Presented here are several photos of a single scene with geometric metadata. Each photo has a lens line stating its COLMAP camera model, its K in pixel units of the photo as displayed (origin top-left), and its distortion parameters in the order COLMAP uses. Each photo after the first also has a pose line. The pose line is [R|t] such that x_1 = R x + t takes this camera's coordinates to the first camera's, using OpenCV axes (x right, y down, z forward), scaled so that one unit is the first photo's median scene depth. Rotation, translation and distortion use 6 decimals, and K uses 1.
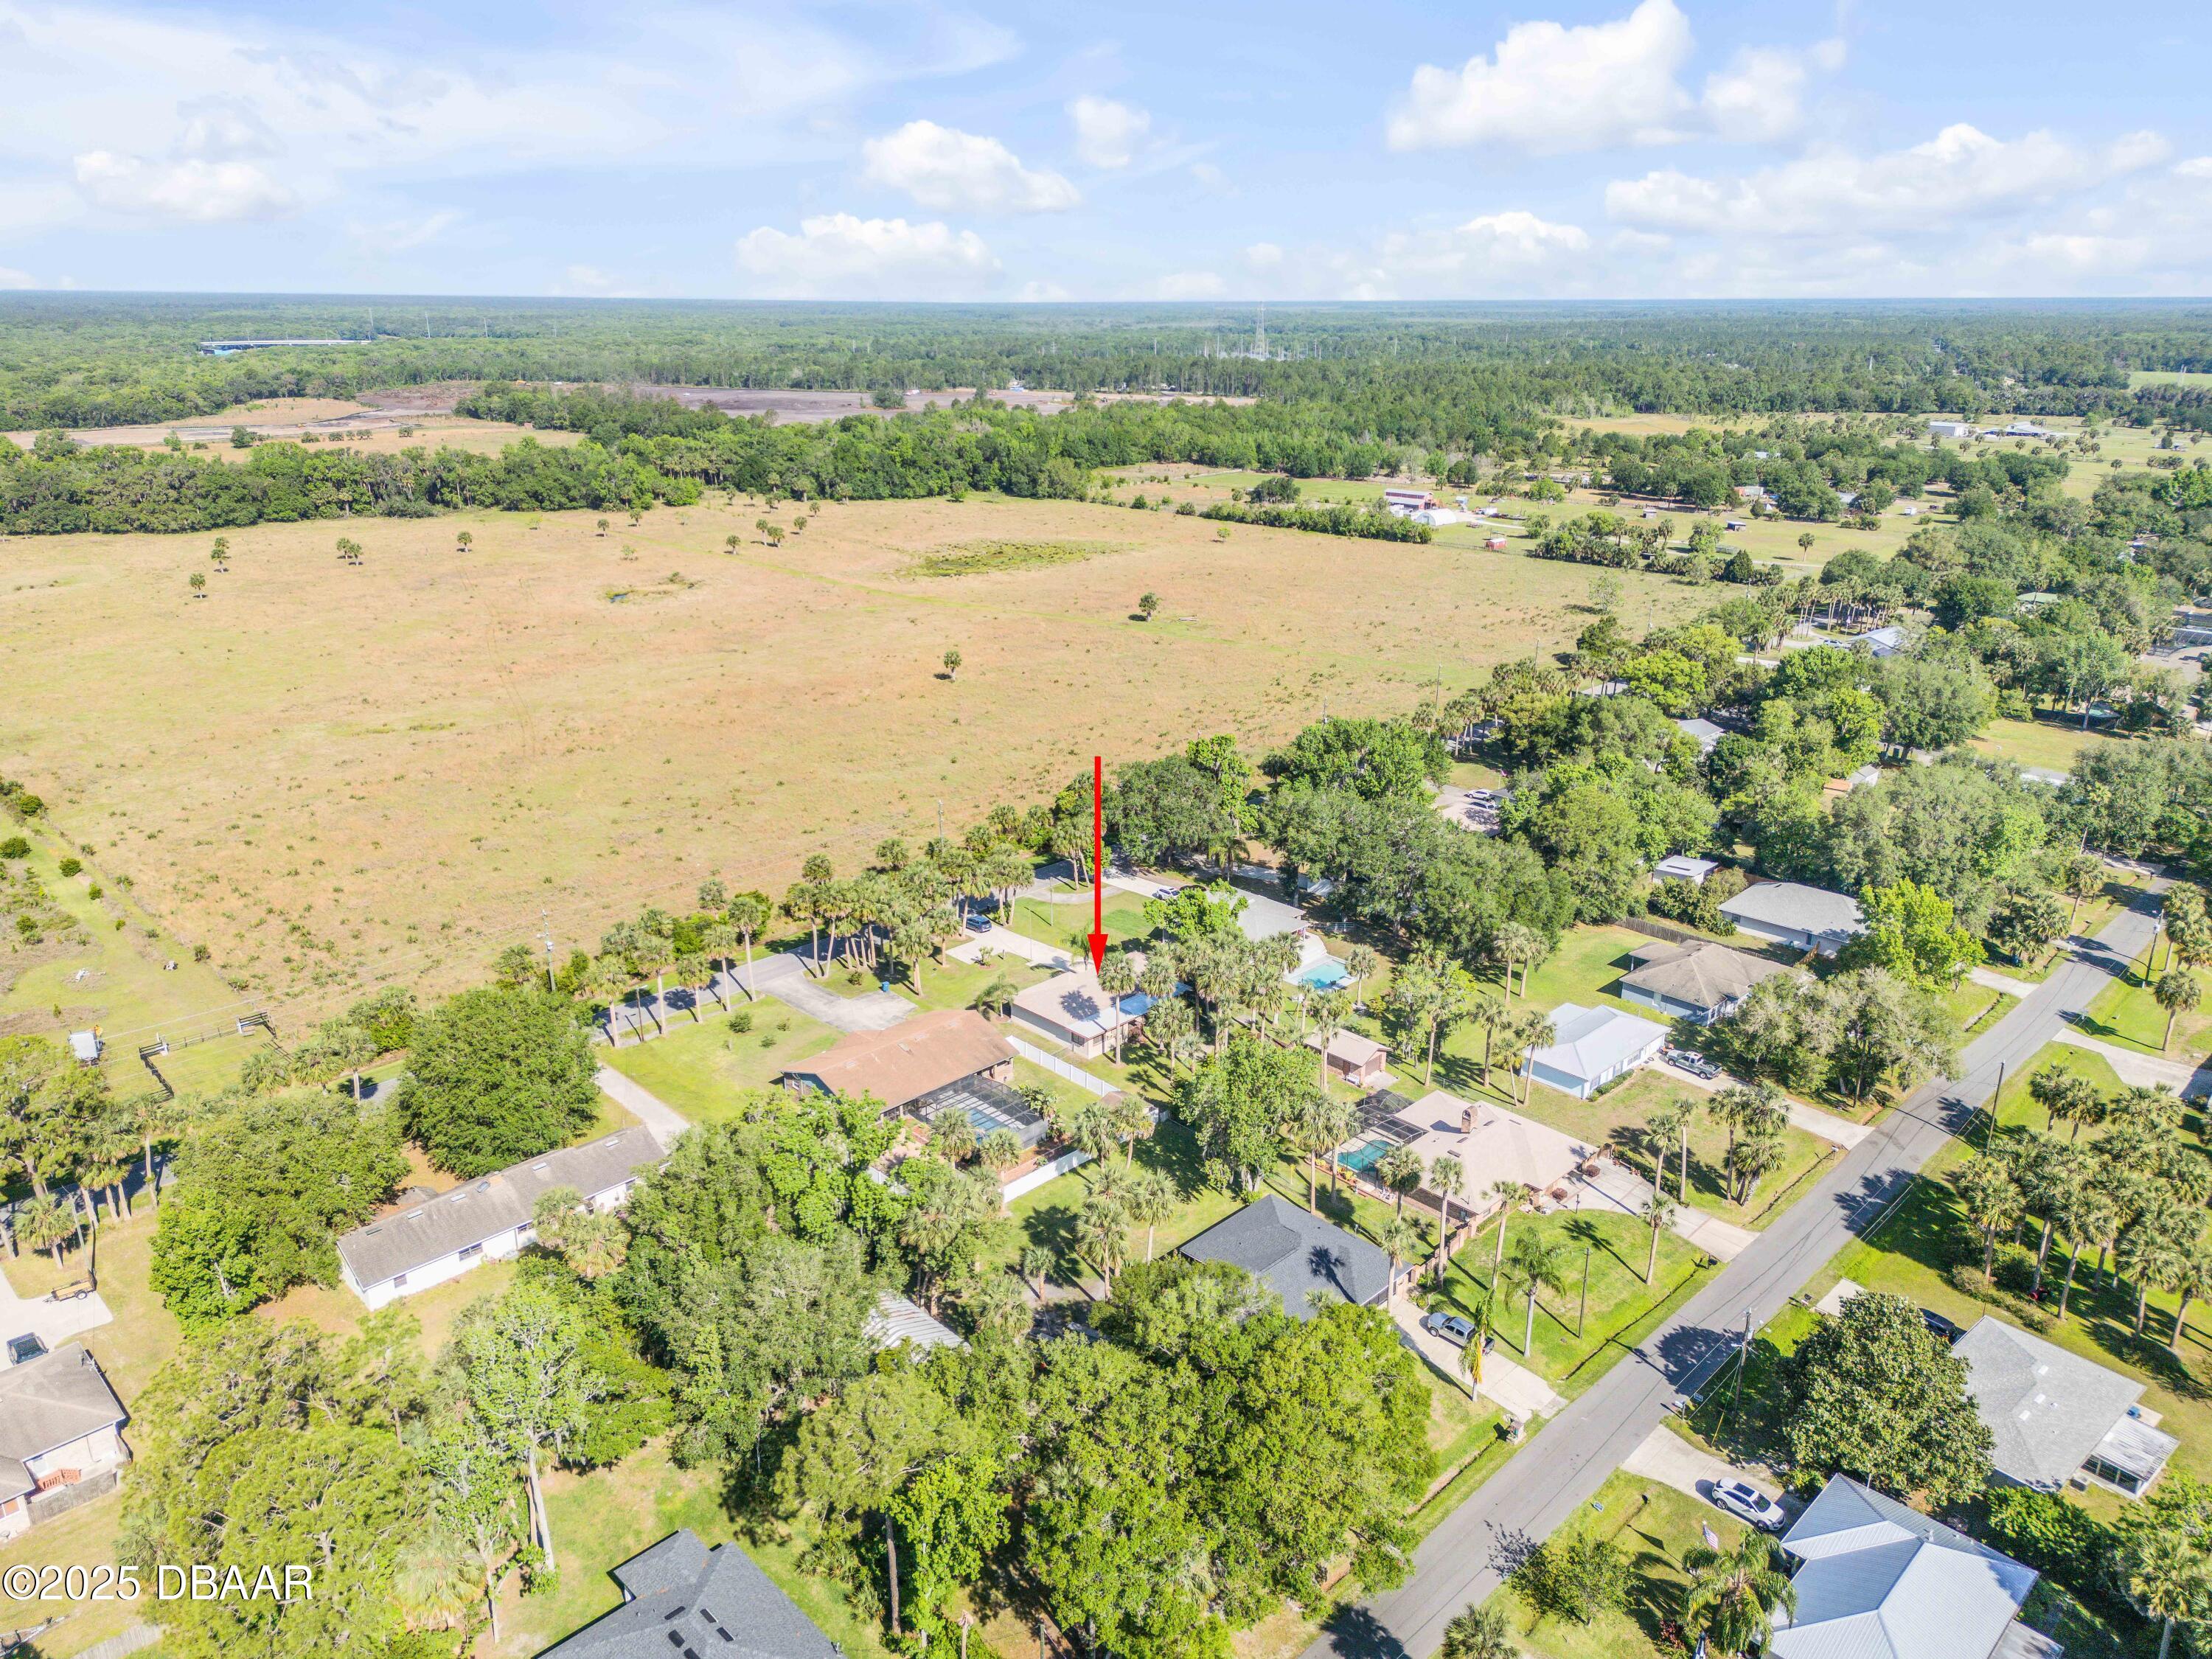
lens RADIAL K [[1560.7, 0, 1106.0], [0, 1560.7, 829.5], [0, 0, 1]] dist [0.072479, -0.073491]
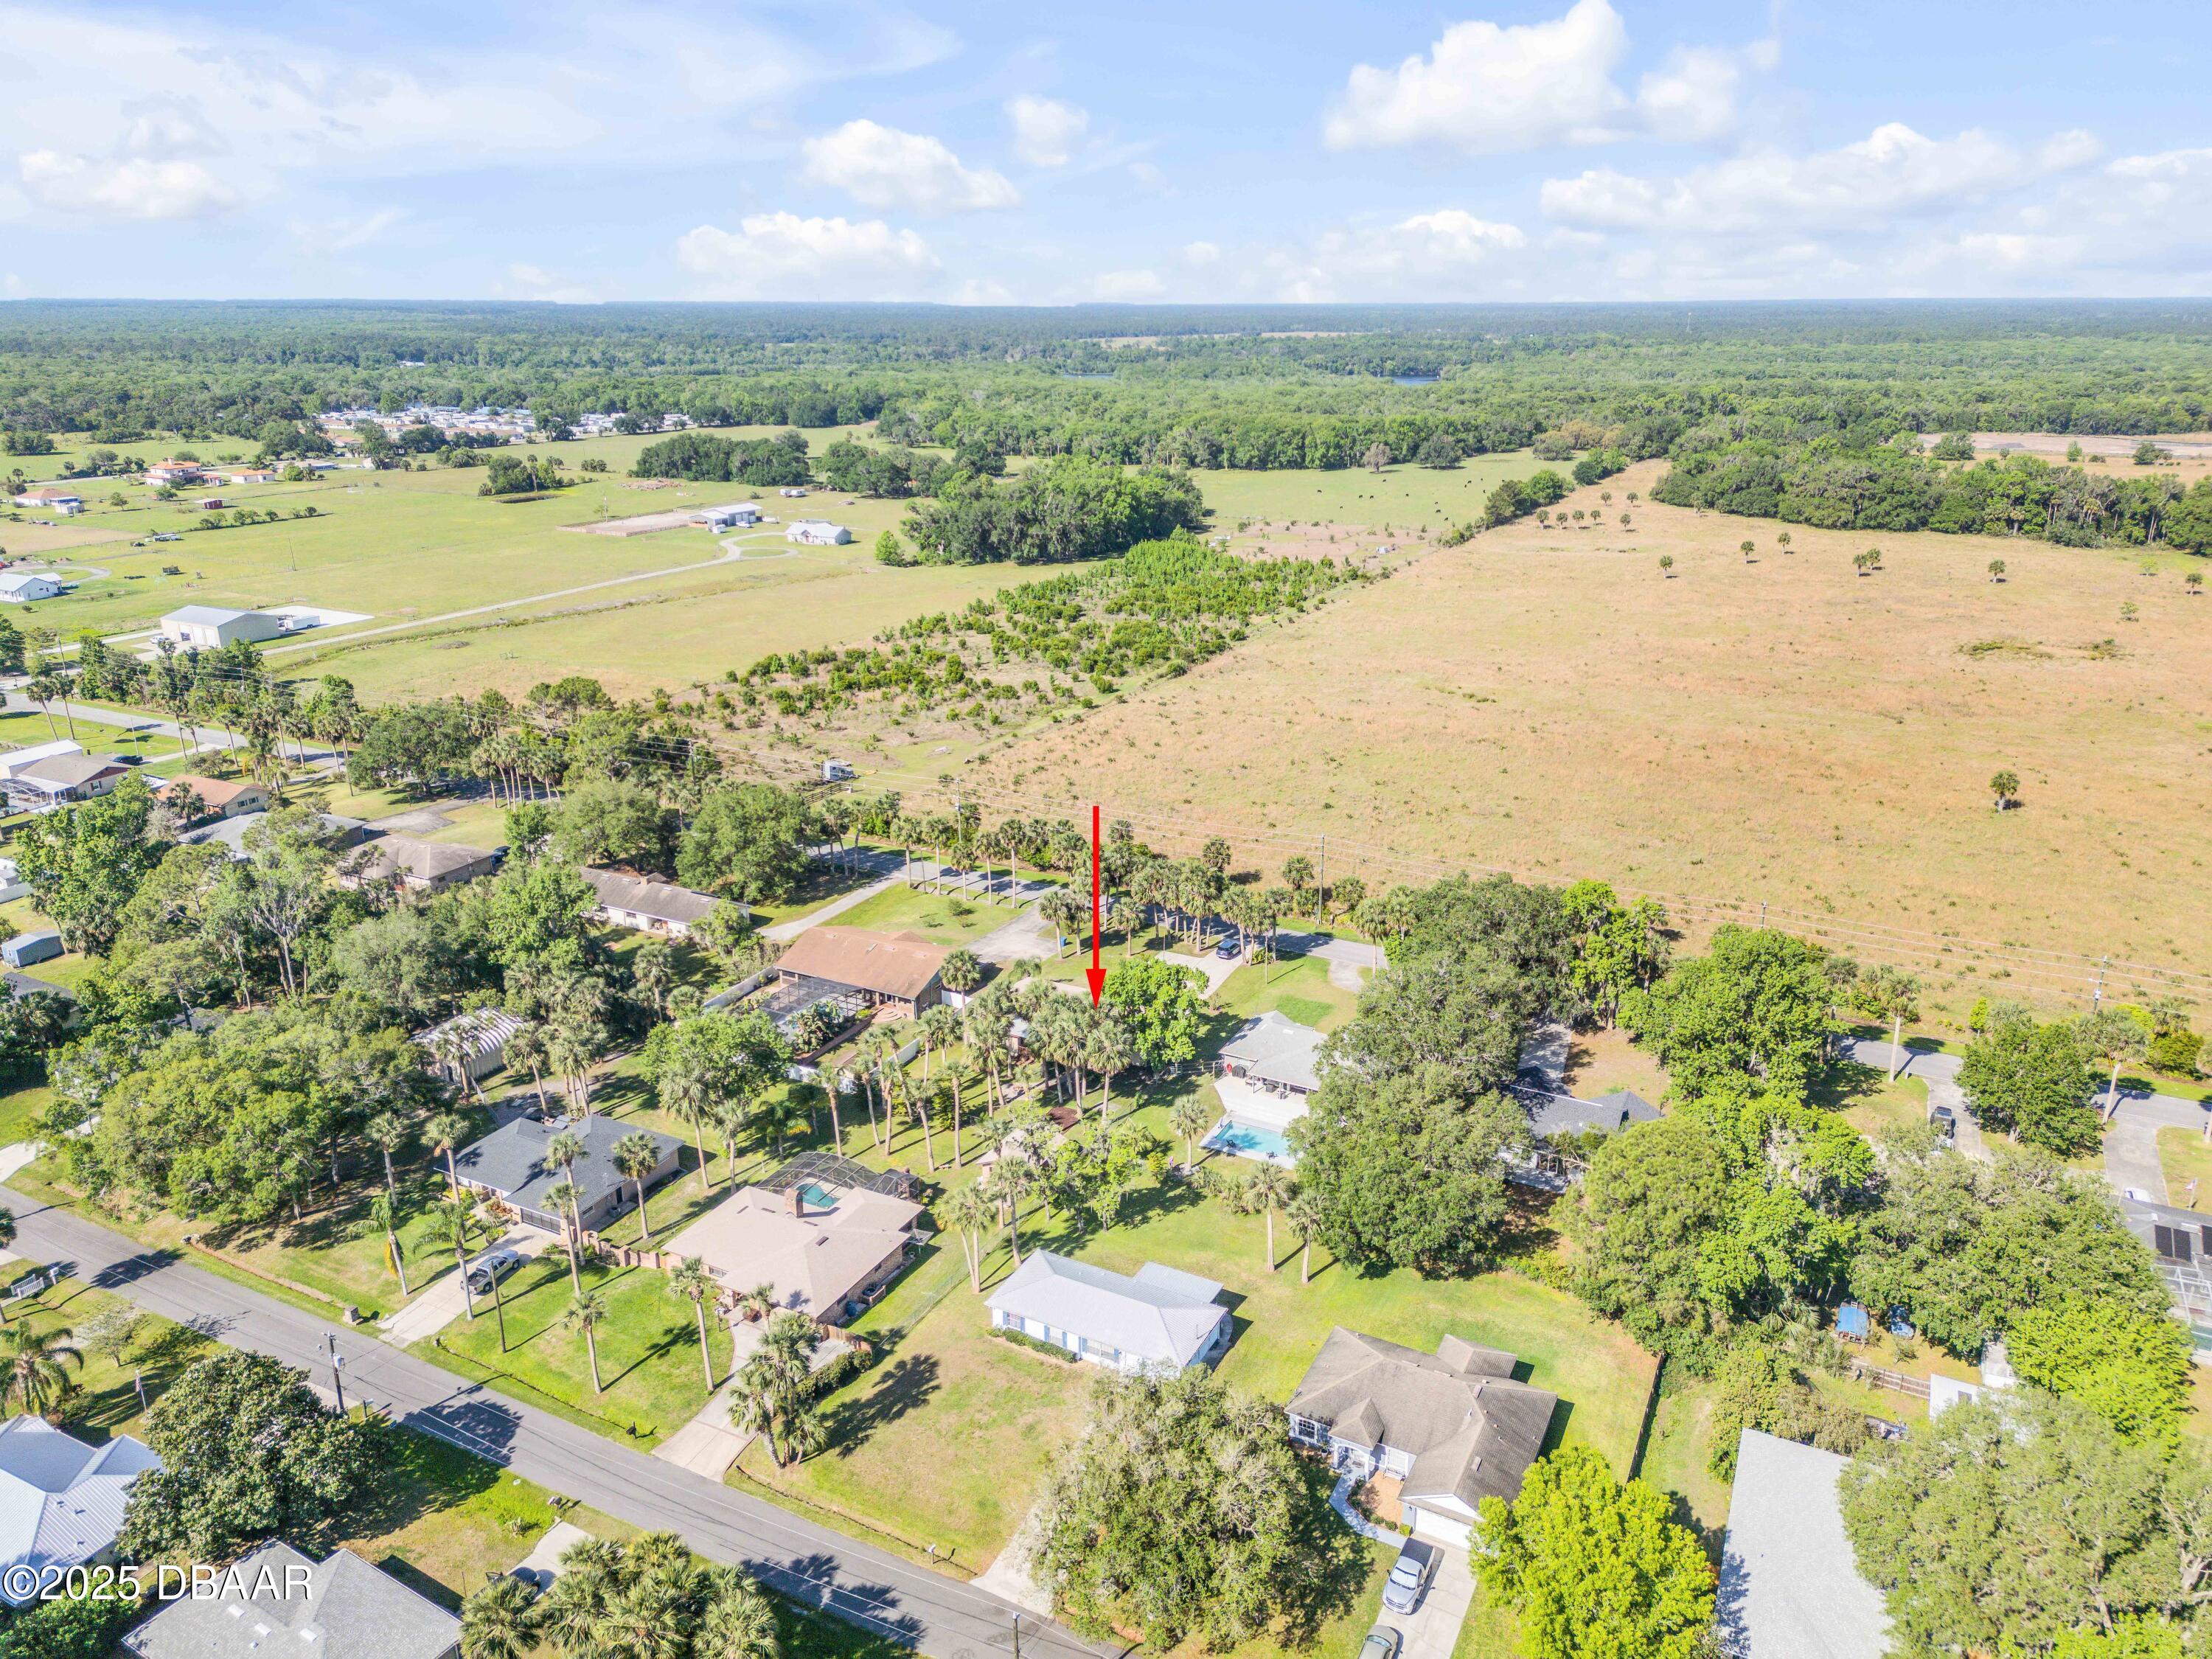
lens RADIAL K [[1560.7, 0, 1106.0], [0, 1560.7, 829.5], [0, 0, 1]] dist [0.072479, -0.073491]
pose [[0.317099, 0.303922, -0.898376, 0.742219], [-0.308616, 0.928773, 0.205273, -0.184327], [0.896774, 0.212162, 0.388308, 0.544224]]
